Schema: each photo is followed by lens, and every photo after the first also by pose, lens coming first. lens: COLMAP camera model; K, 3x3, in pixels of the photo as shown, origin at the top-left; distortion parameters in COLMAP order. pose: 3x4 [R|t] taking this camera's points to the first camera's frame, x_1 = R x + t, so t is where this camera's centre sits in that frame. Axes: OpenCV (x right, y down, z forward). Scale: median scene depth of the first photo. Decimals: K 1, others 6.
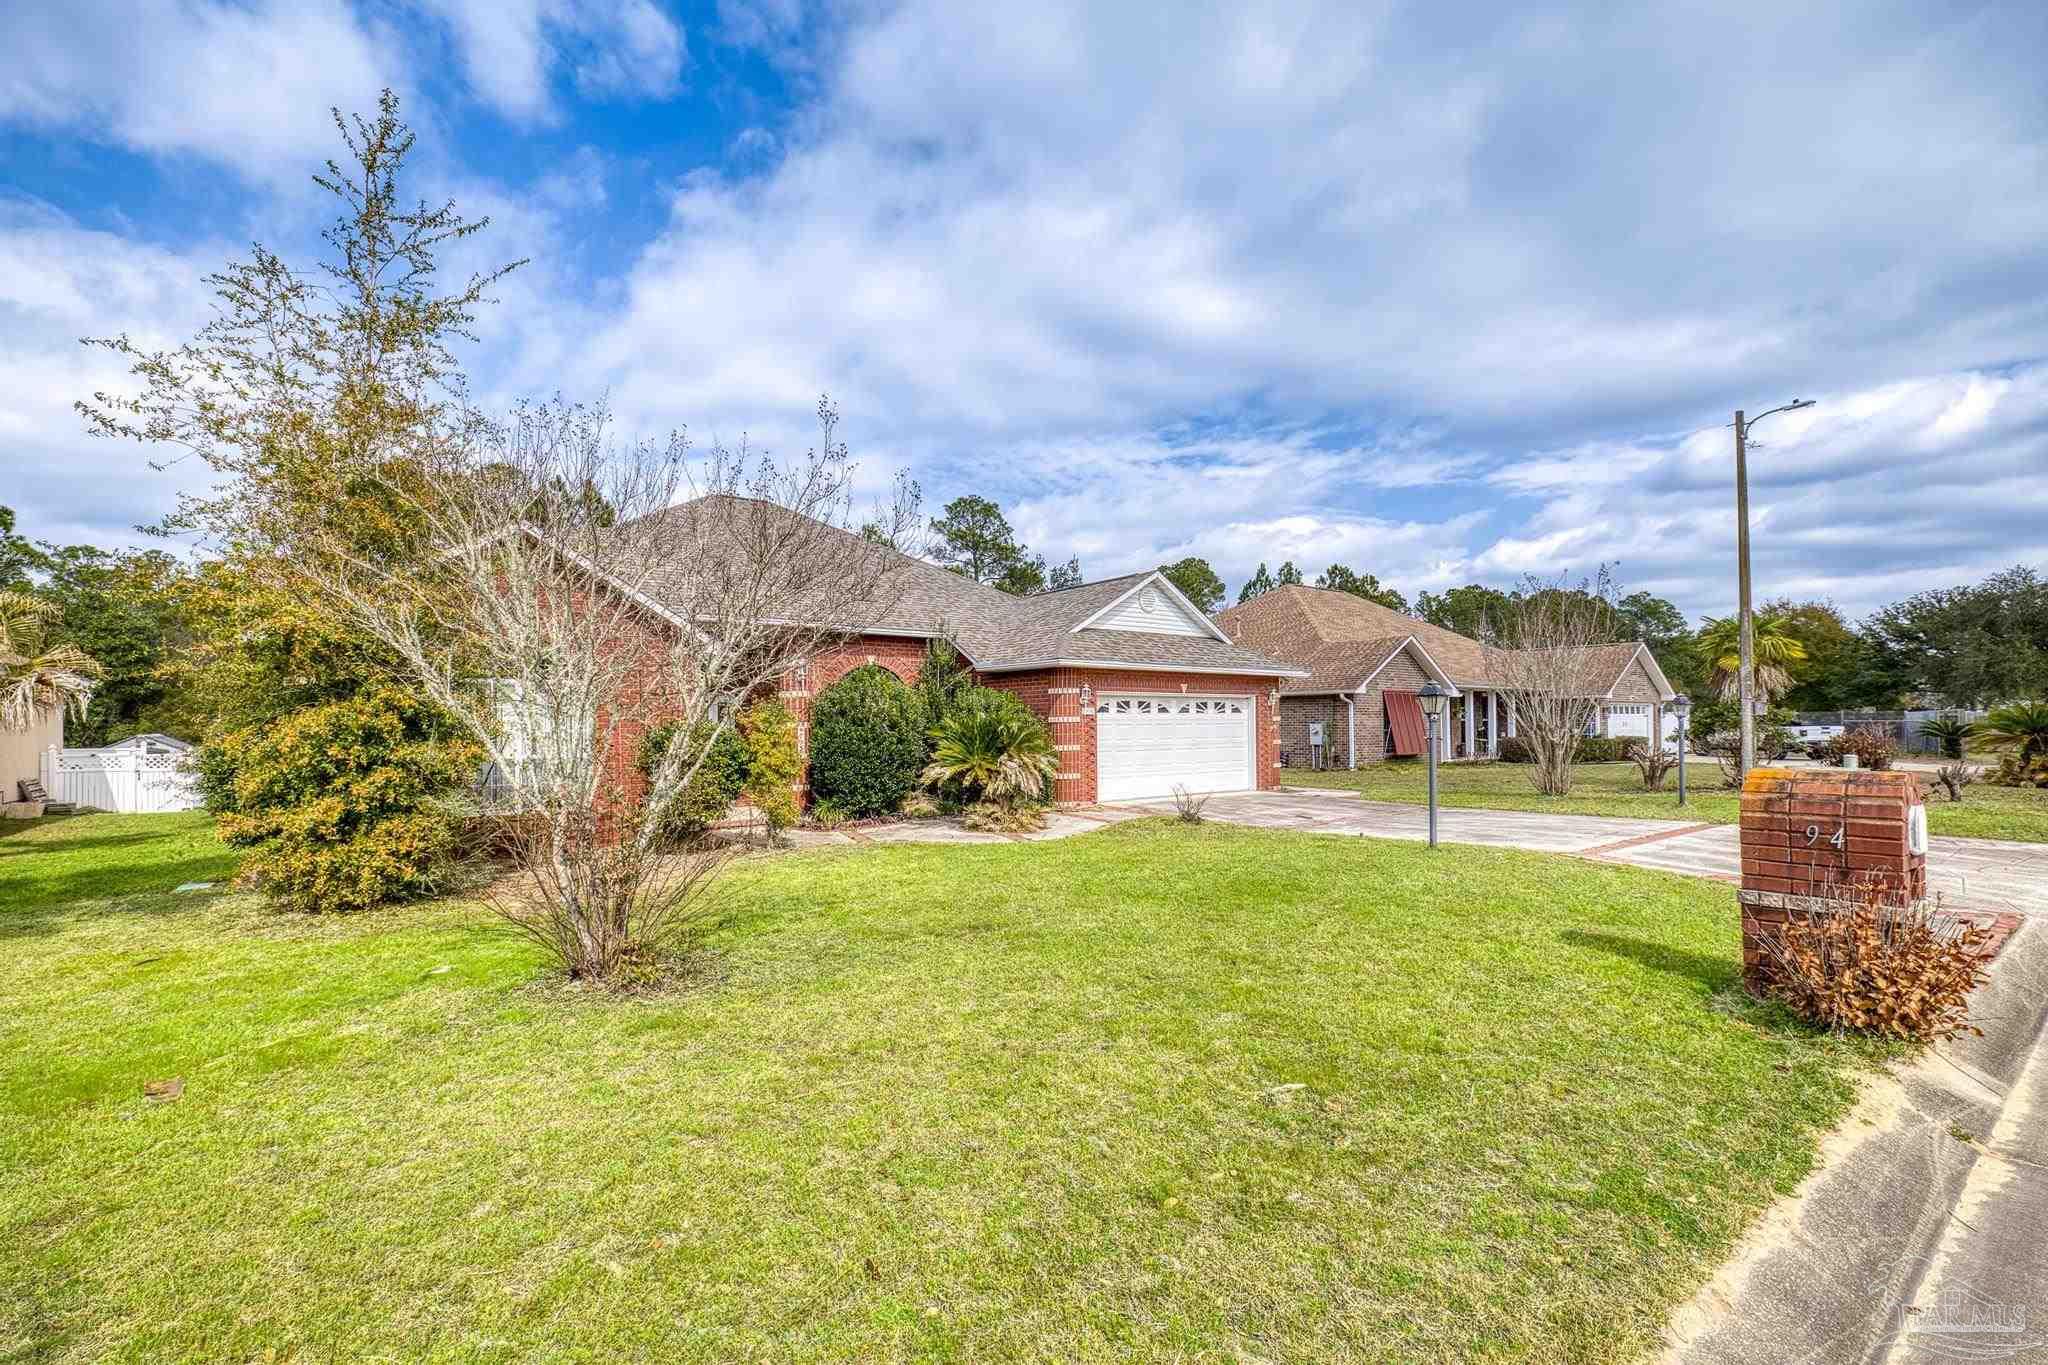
lens RADIAL K [[955.6, 0, 1025.5], [0, 955.6, 687.2], [0, 0, 1]] dist [0.004923, 0.001097]
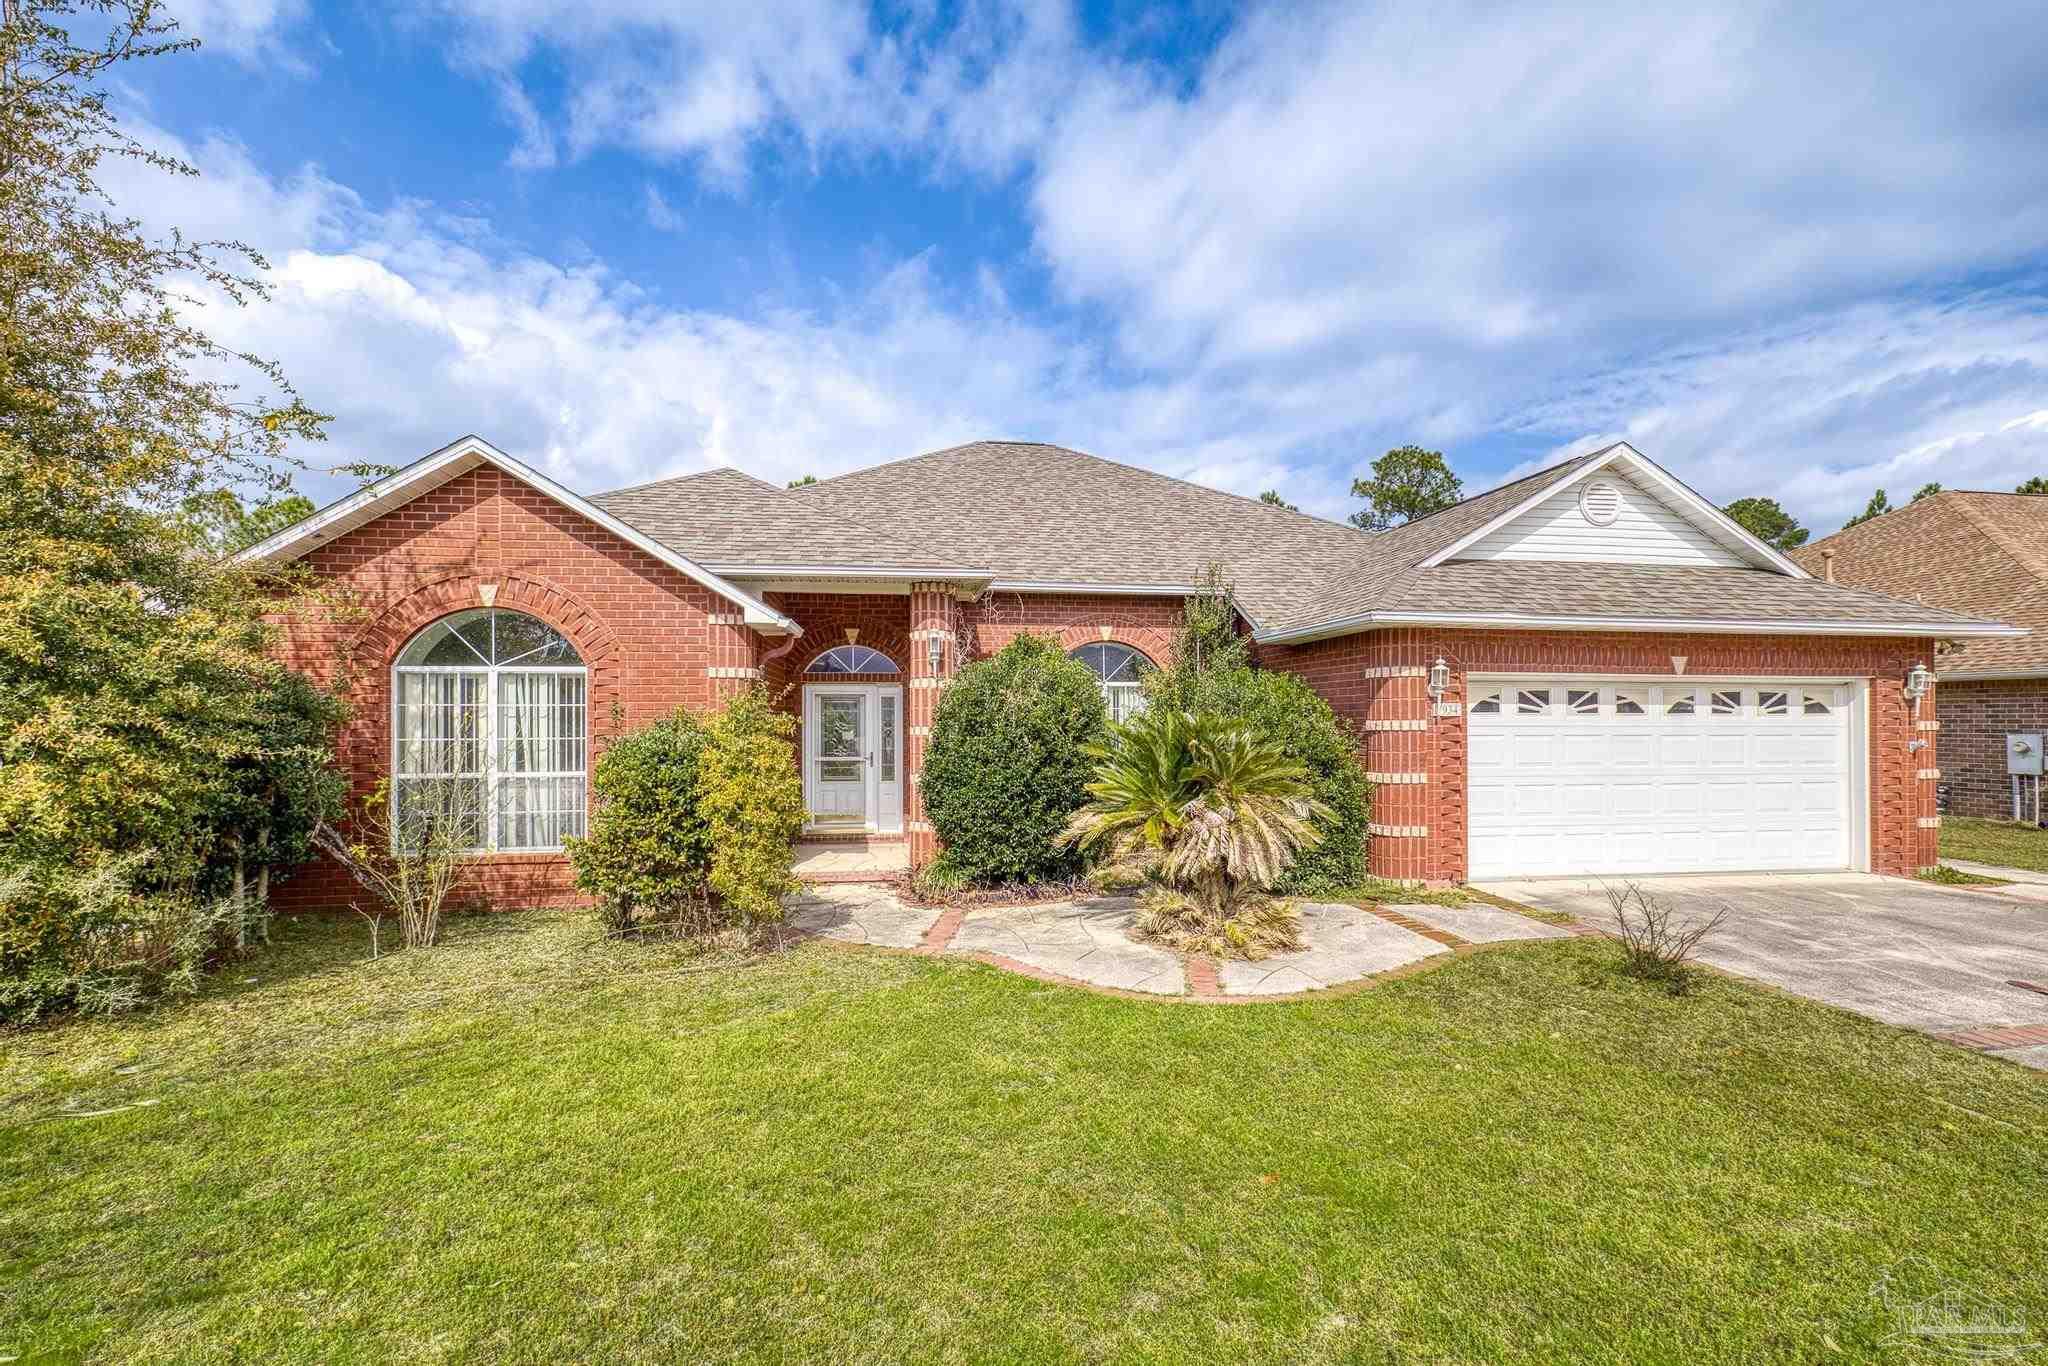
lens RADIAL K [[955.6, 0, 1019.2], [0, 955.6, 699.4], [0, 0, 1]] dist [0.004923, 0.001097]
pose [[0.879341, -0.011904, -0.476044, 0.037815], [0.015225, 0.999879, 0.003120, 0.004826], [0.475949, -0.009991, 0.879416, 0.146159]]
